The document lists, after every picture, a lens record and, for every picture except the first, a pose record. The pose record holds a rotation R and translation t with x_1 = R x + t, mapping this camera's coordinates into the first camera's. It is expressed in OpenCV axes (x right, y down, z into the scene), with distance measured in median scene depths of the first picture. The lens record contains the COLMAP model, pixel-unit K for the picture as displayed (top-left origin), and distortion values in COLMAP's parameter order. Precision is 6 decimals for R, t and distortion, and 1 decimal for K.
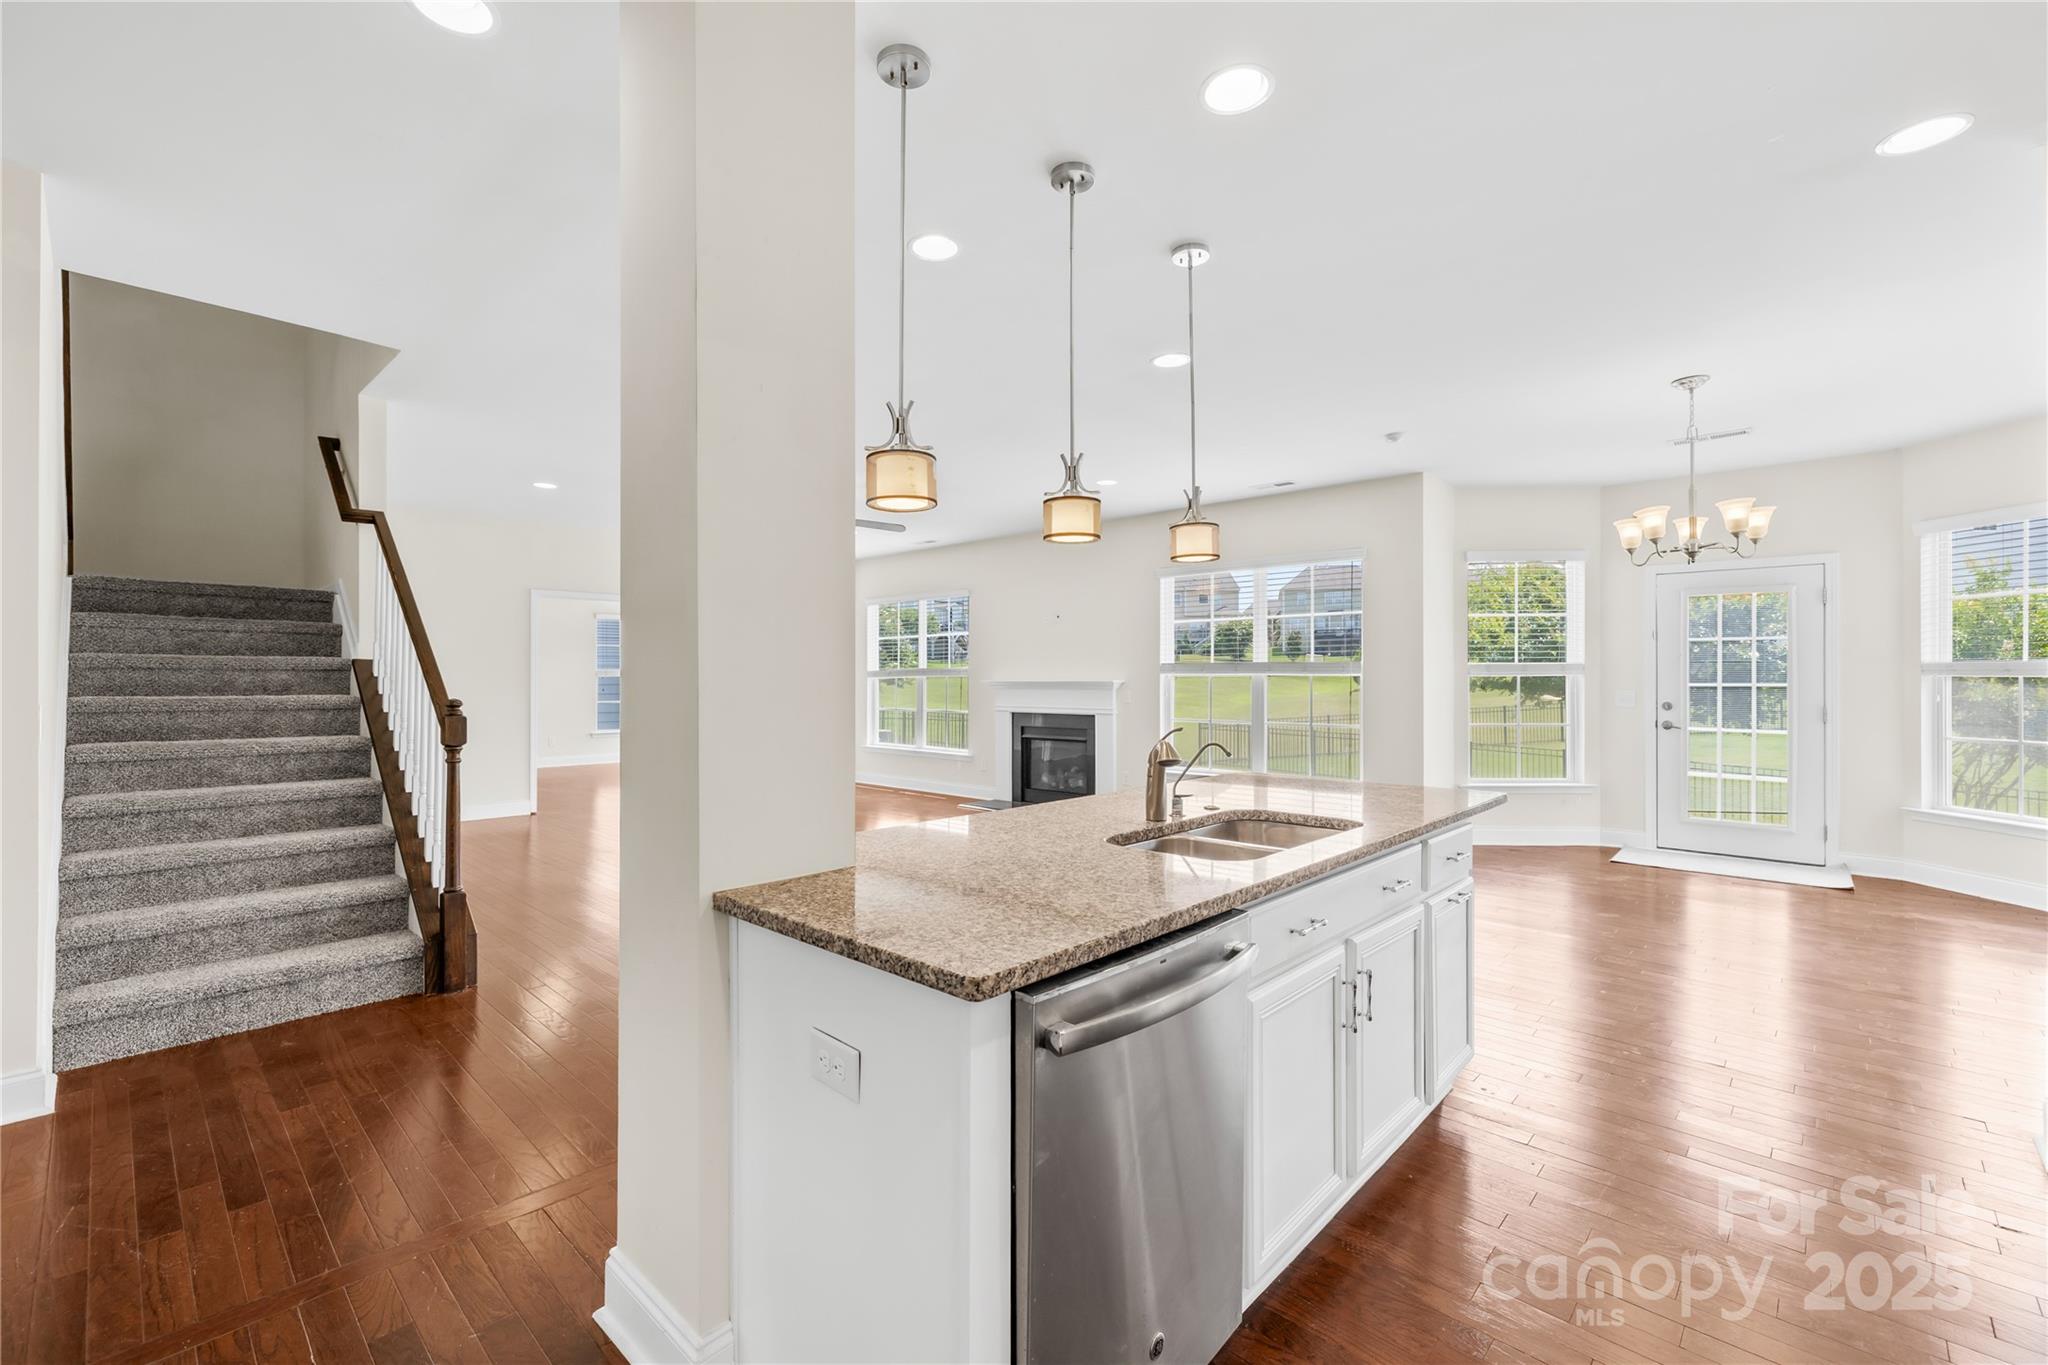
lens RADIAL K [[879.1, 0, 1016.7], [0, 879.1, 675.4], [0, 0, 1]] dist [0.000055, 0.000239]
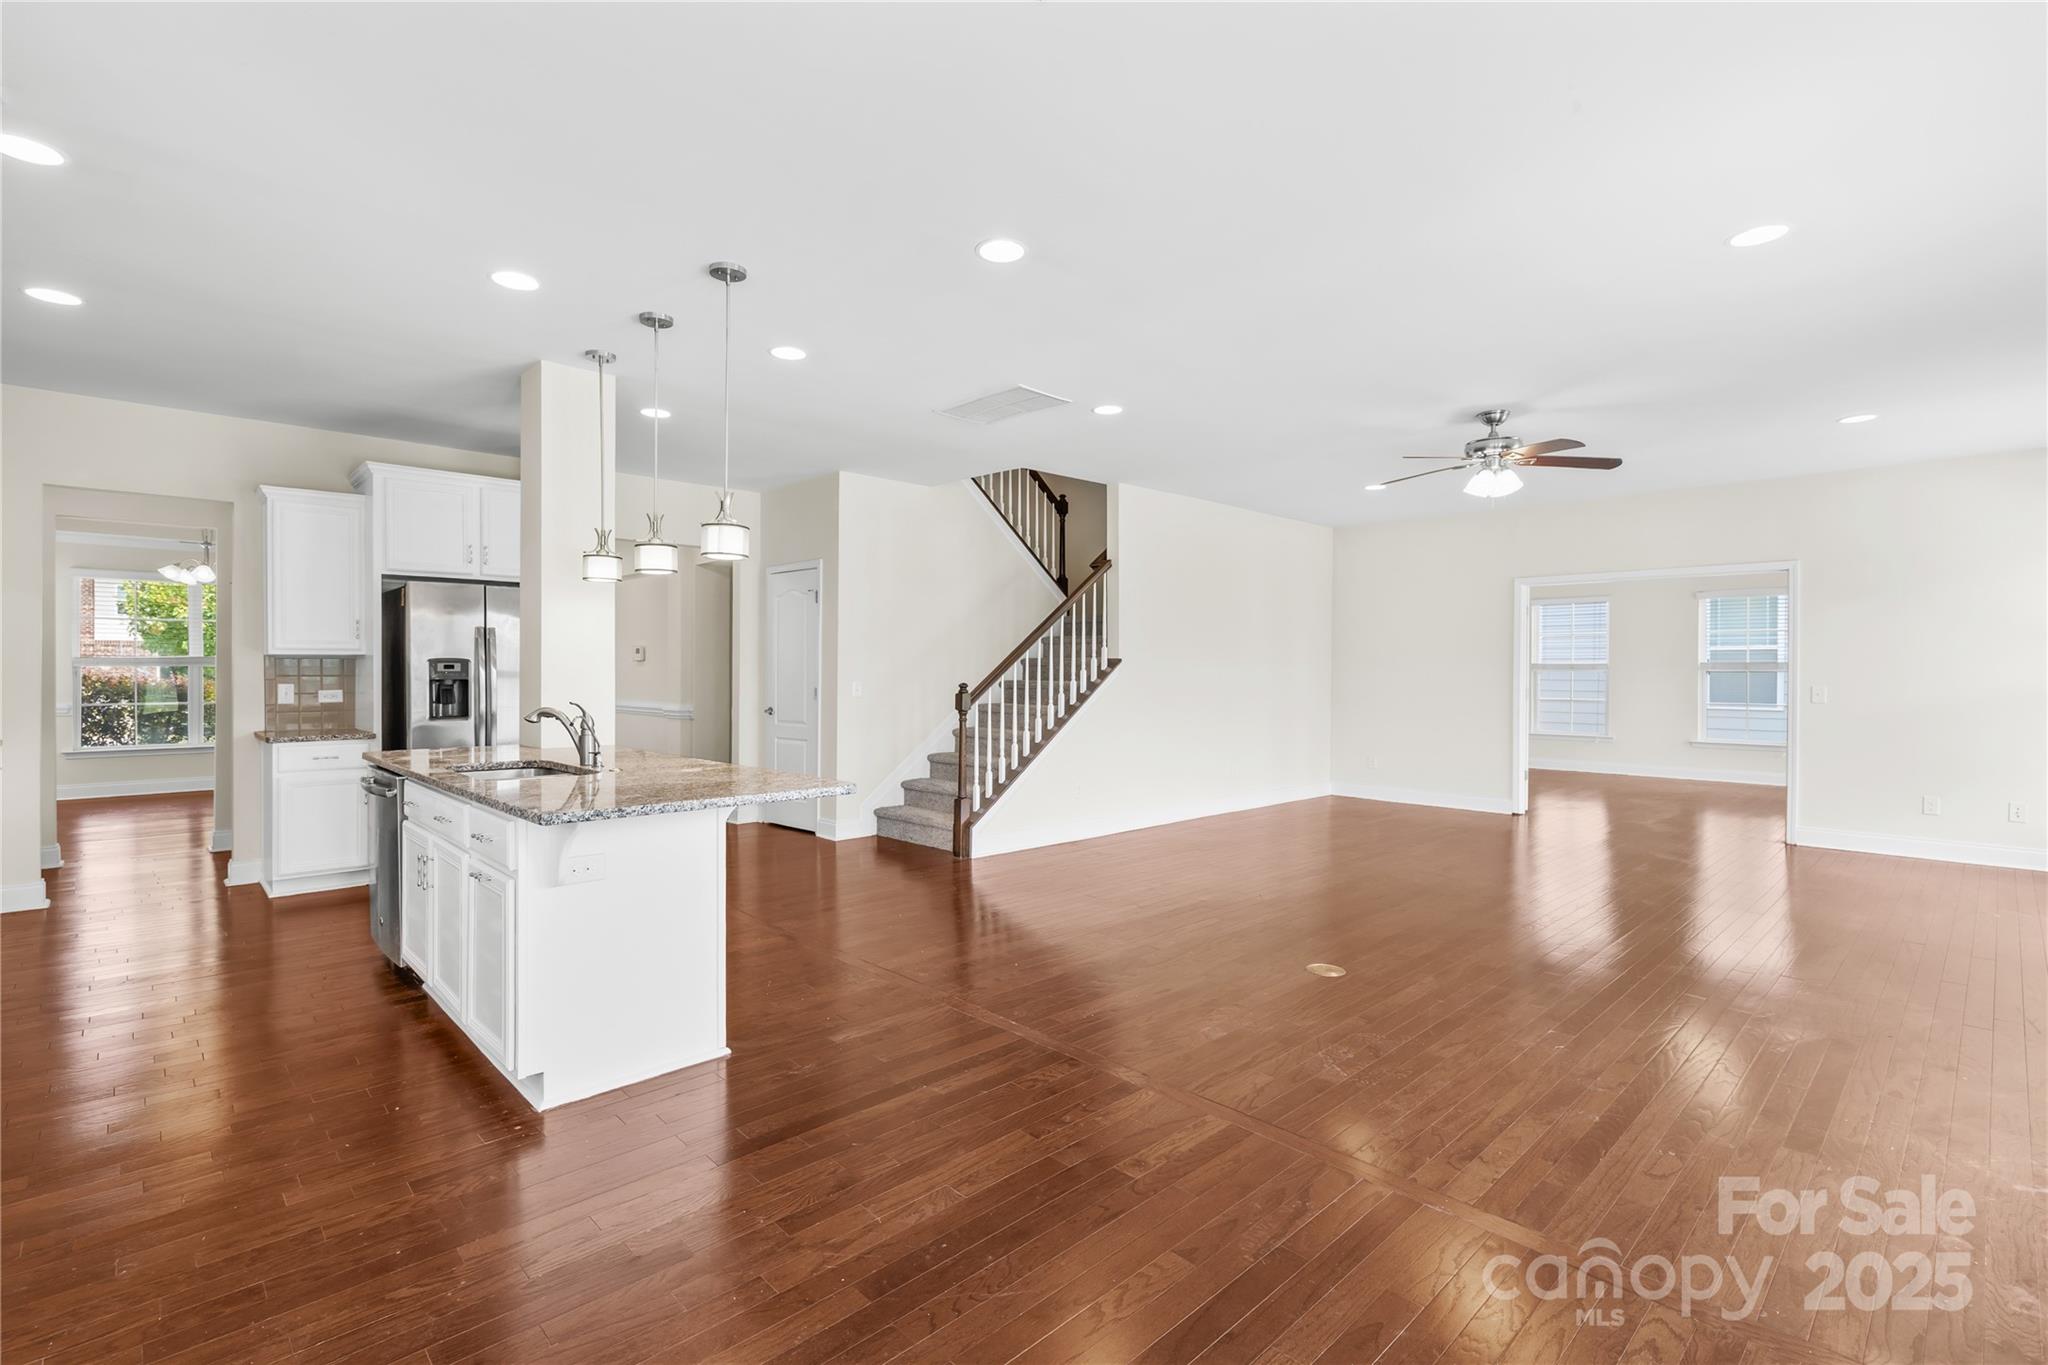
lens RADIAL K [[915.6, 0, 1006.3], [0, 915.6, 681.5], [0, 0, 1]] dist [0.001548, 0.000205]
pose [[-0.058893, 0.010453, -0.998210, 0.577568], [-0.000843, 0.999944, 0.010521, 0.004814], [0.998264, 0.001461, -0.058881, 0.629029]]
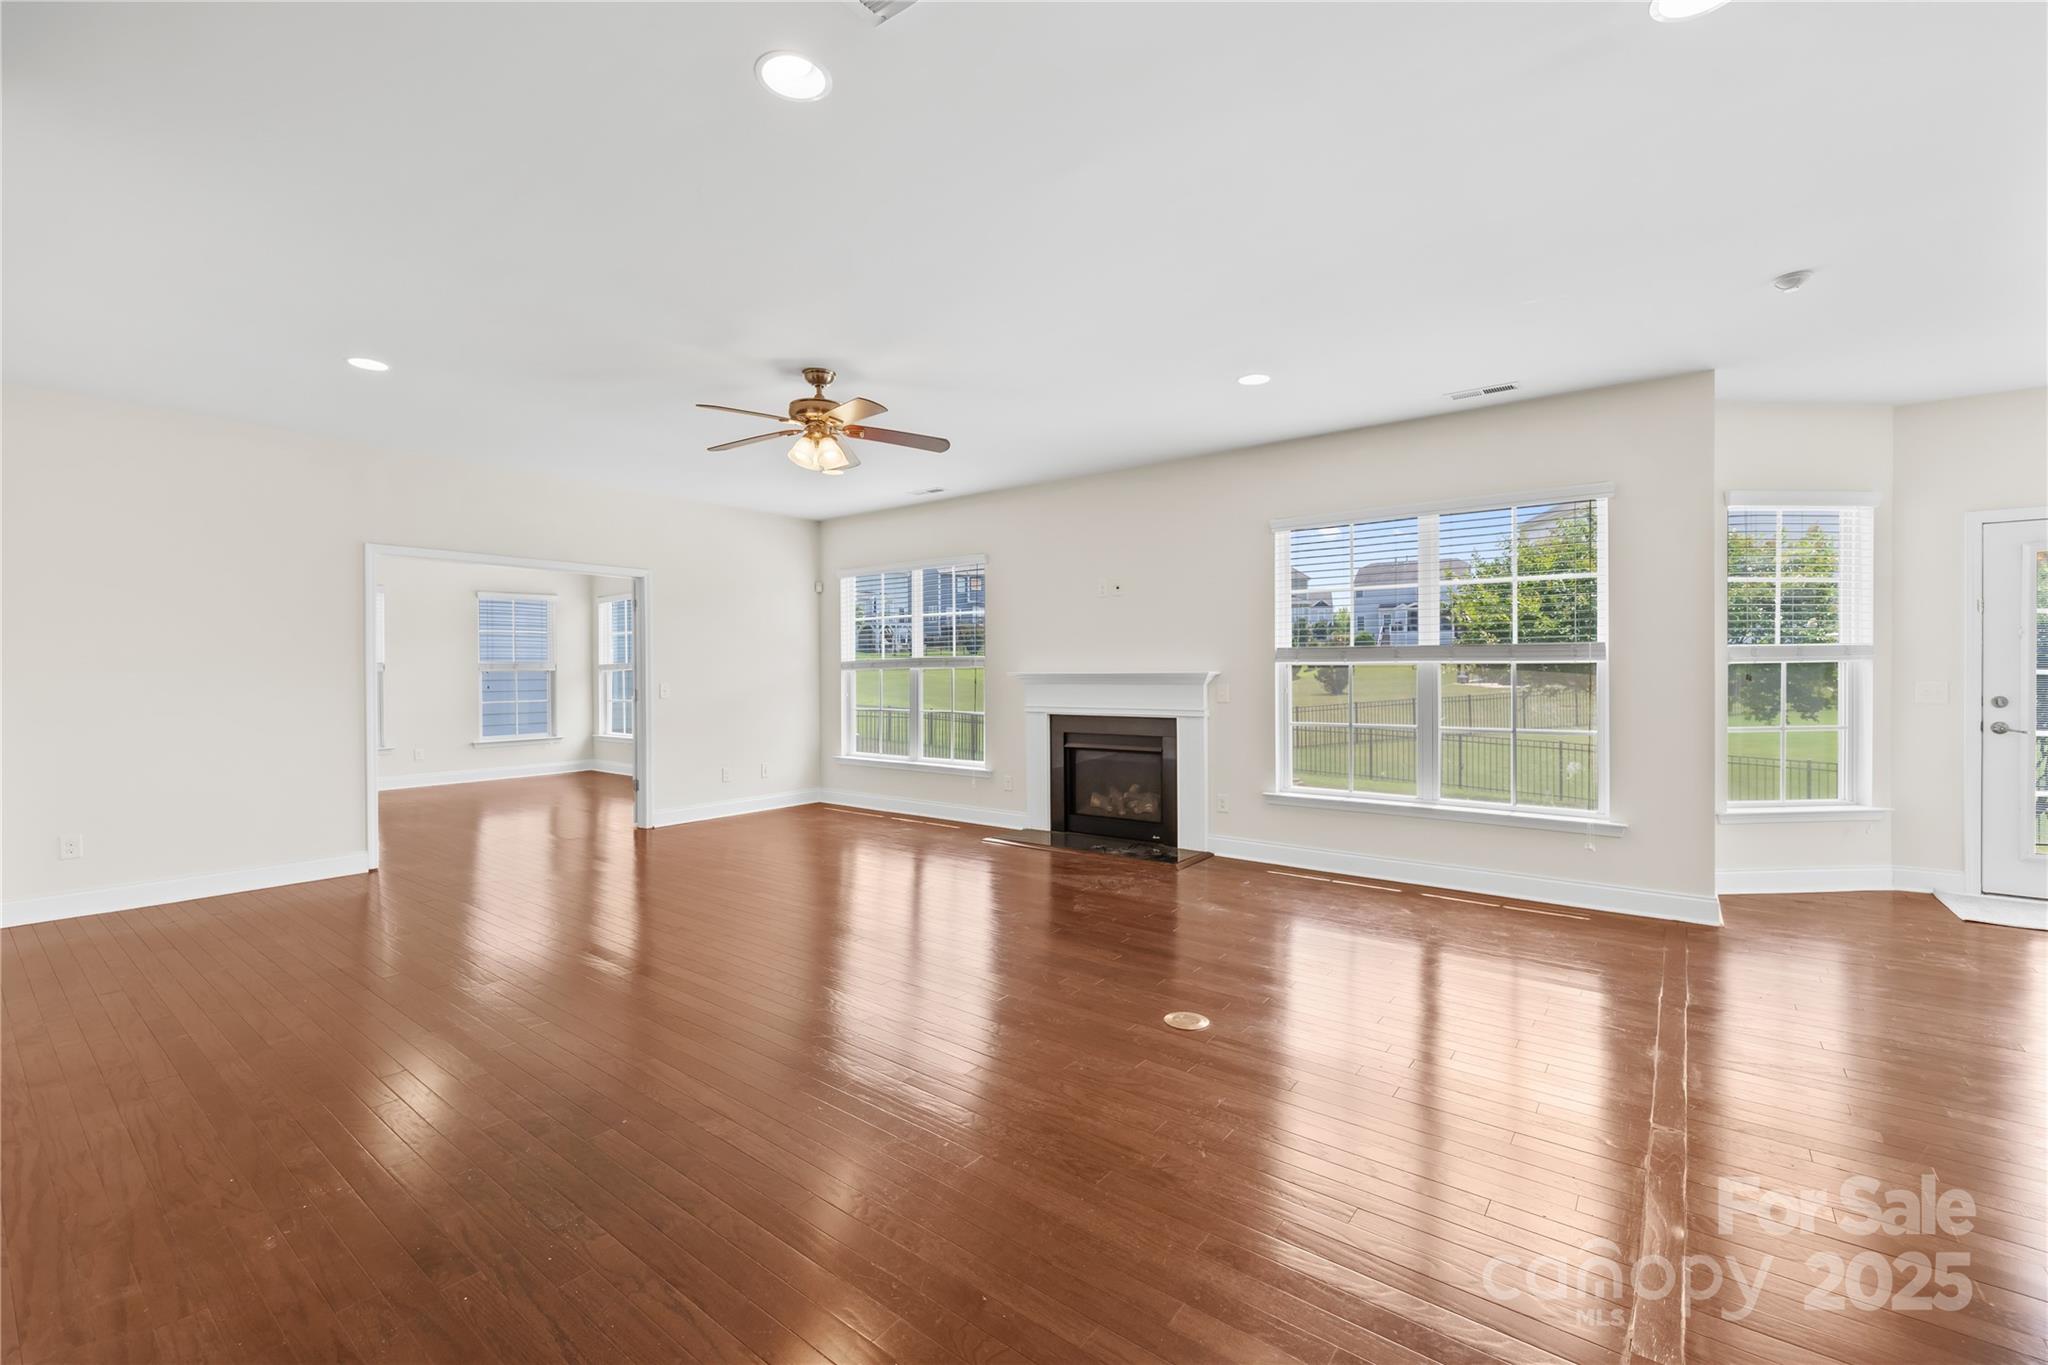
lens RADIAL K [[884.7, 0, 1019.6], [0, 884.7, 673.3], [0, 0, 1]] dist [0.014768, -0.000097]
pose [[0.995453, -0.005643, 0.095083, -0.143133], [0.005071, 0.999968, 0.006259, 0.002042], [-0.095115, -0.005748, 0.995450, 0.326523]]
